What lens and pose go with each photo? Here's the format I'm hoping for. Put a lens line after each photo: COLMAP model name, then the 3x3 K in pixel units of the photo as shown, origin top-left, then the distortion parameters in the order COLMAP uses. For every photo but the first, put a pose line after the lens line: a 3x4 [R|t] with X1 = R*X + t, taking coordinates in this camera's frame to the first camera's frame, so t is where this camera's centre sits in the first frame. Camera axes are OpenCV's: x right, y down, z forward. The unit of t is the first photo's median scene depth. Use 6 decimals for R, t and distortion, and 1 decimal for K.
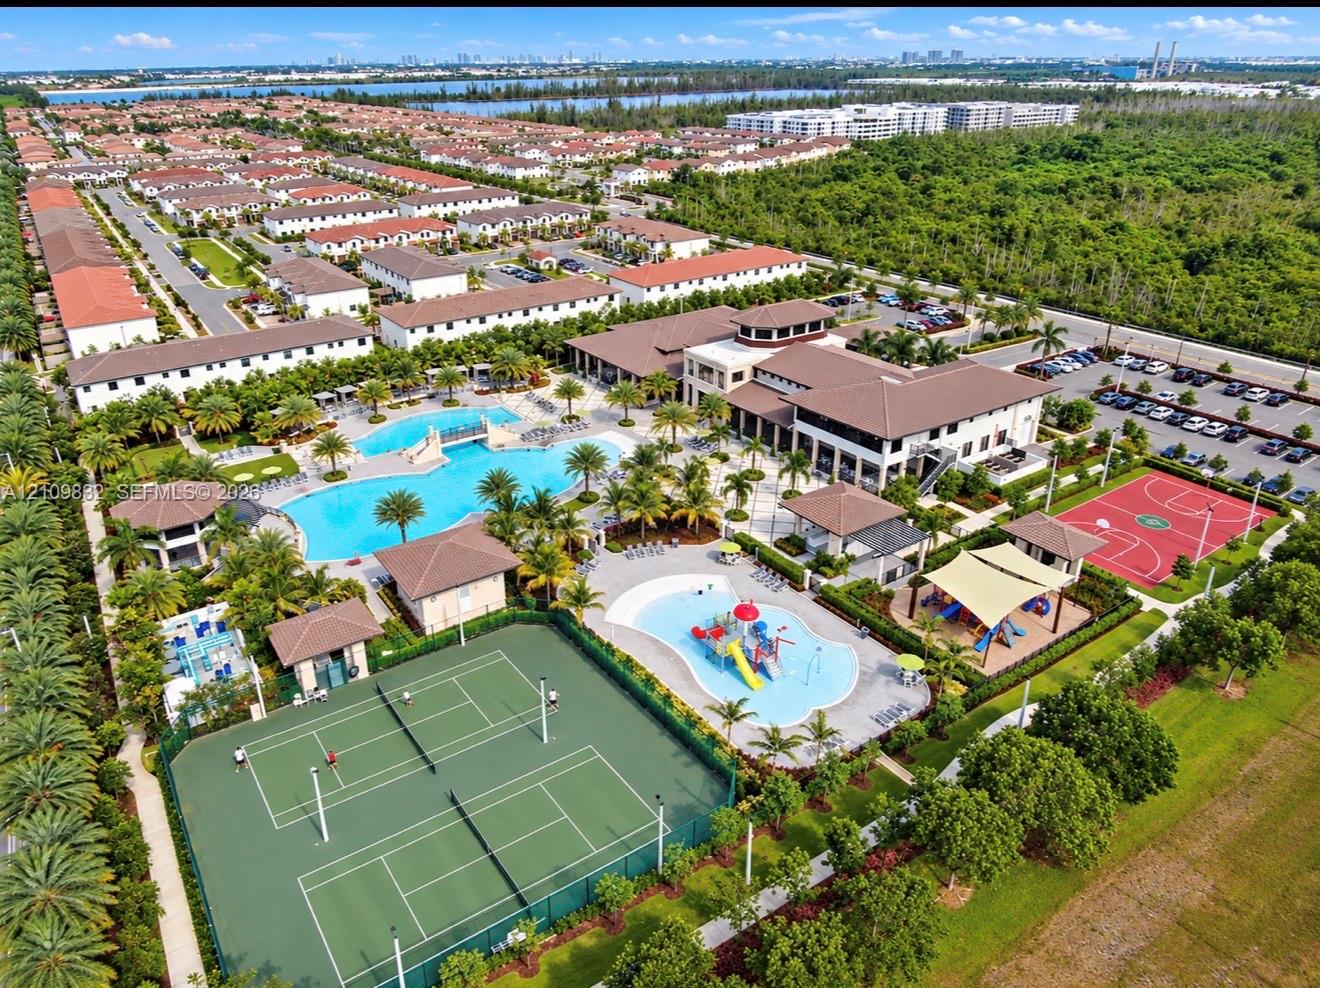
lens RADIAL K [[985.1, 0, 660.0], [0, 985.1, 494.0], [0, 0, 1]] dist [0.006092, 0.002364]
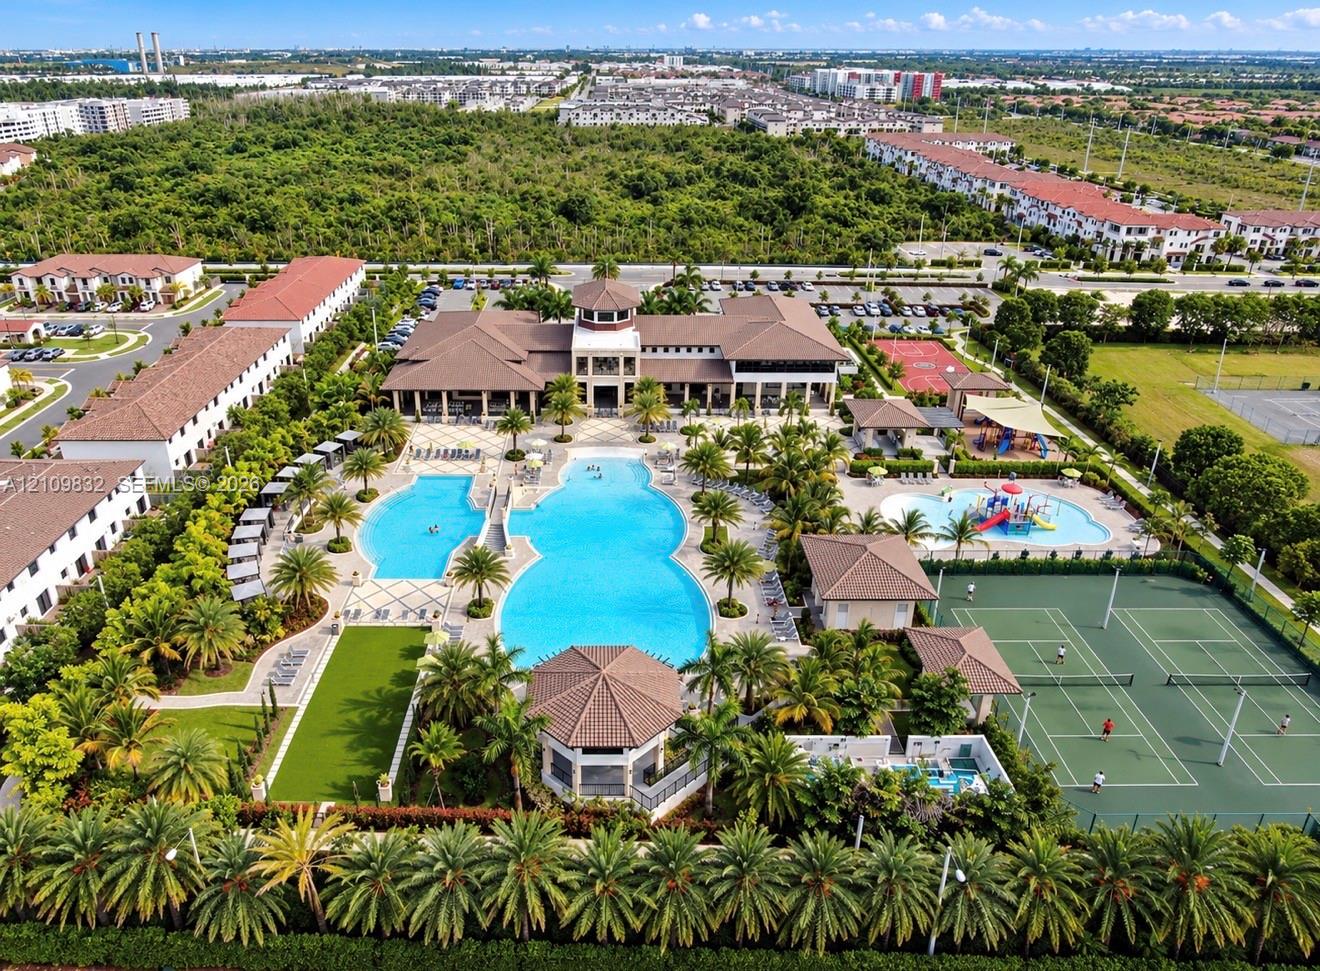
lens RADIAL K [[950.5, 0, 660.0], [0, 950.5, 485.5], [0, 0, 1]] dist [-0.003378, 0.001922]
pose [[0.544978, -0.346884, 0.763329, -0.732833], [0.338431, 0.923953, 0.178254, -0.170129], [-0.767113, 0.161189, 0.620931, 0.408584]]
